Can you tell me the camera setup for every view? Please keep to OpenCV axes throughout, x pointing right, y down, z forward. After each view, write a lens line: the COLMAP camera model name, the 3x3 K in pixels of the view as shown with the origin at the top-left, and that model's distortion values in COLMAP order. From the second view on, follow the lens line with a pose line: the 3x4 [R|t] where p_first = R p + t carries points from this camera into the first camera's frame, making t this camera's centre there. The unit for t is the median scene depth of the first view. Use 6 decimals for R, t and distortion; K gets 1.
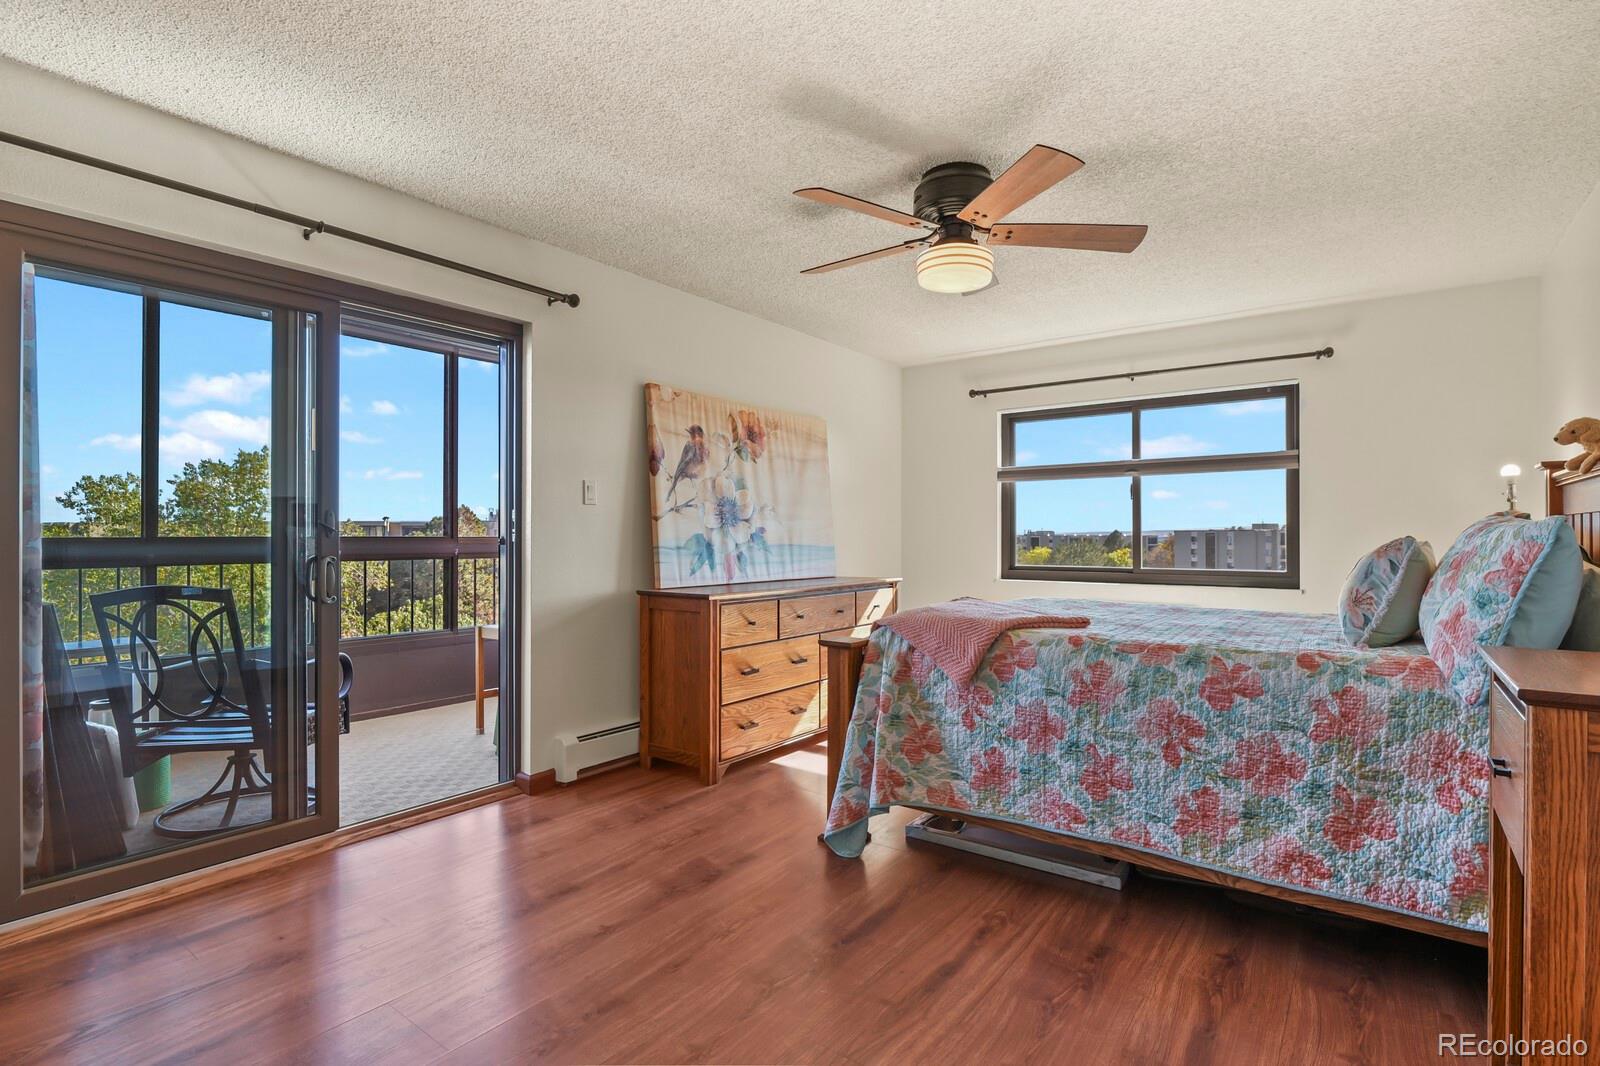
lens RADIAL K [[778.0, 0, 794.4], [0, 778.0, 533.2], [0, 0, 1]] dist [-0.005417, -0.005267]
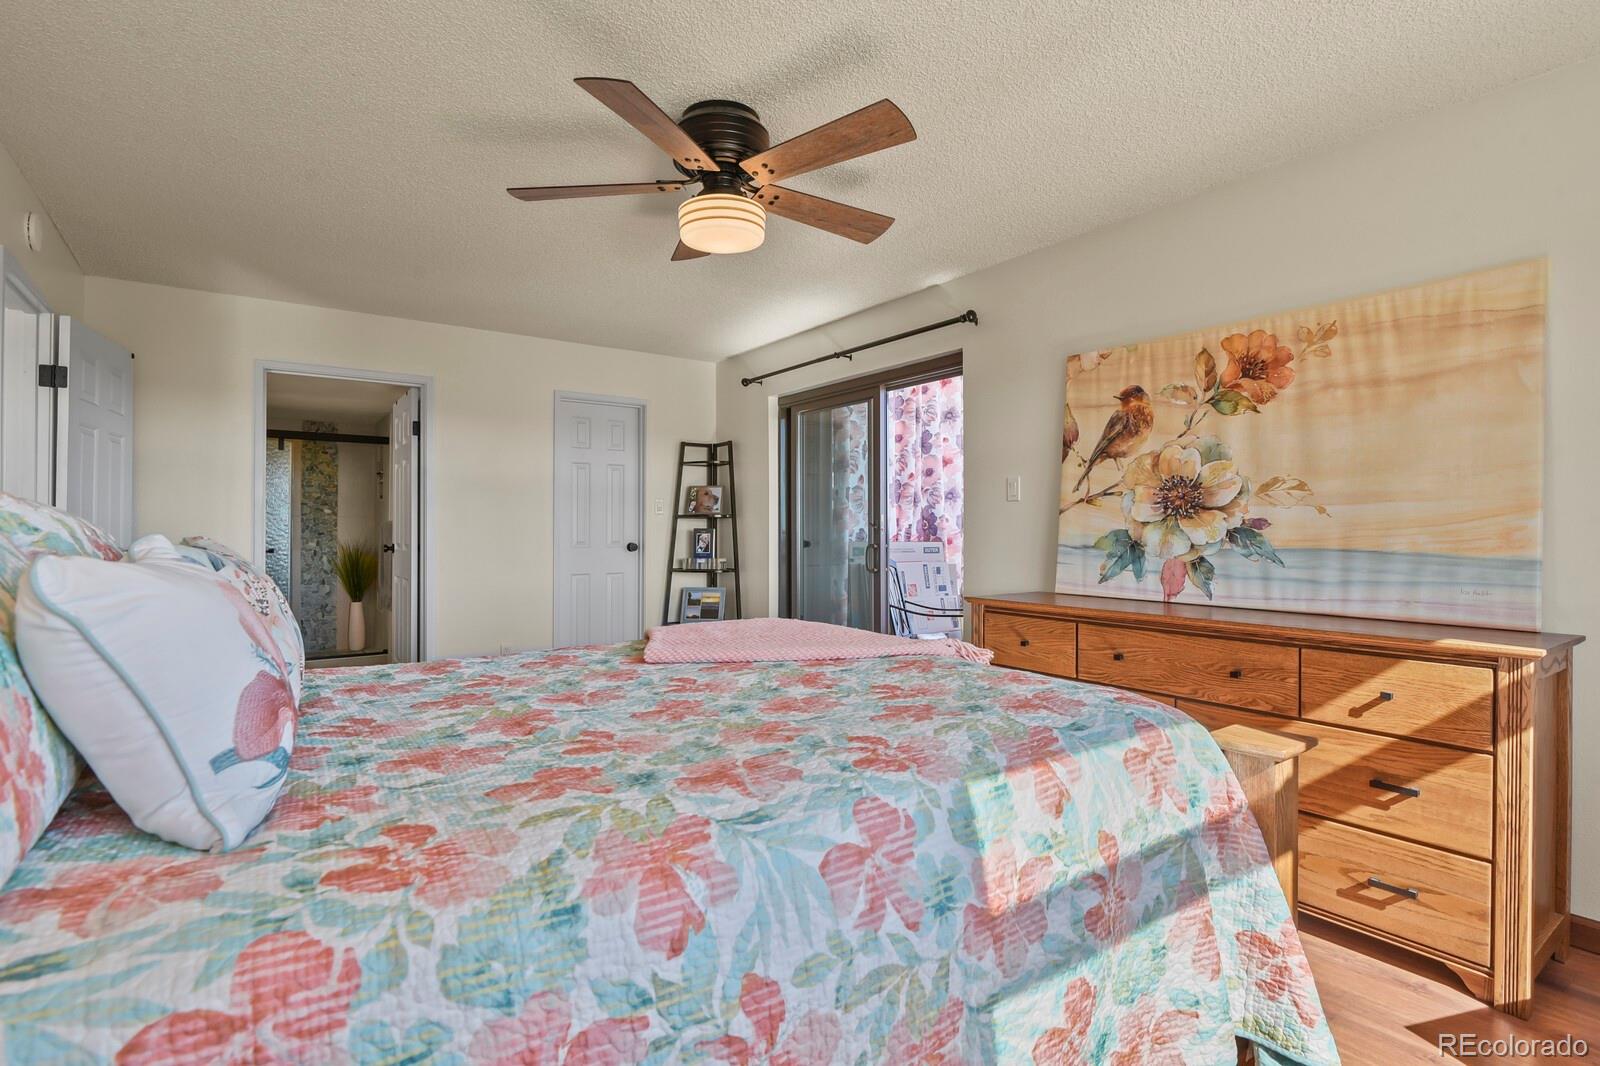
lens RADIAL K [[778.0, 0, 801.7], [0, 778.0, 532.2], [0, 0, 1]] dist [-0.005417, -0.005267]
pose [[-0.299061, 0.004061, -0.954225, 0.684387], [0.002984, 0.999990, 0.003321, -0.000208], [0.954229, -0.001855, -0.299070, 0.908071]]
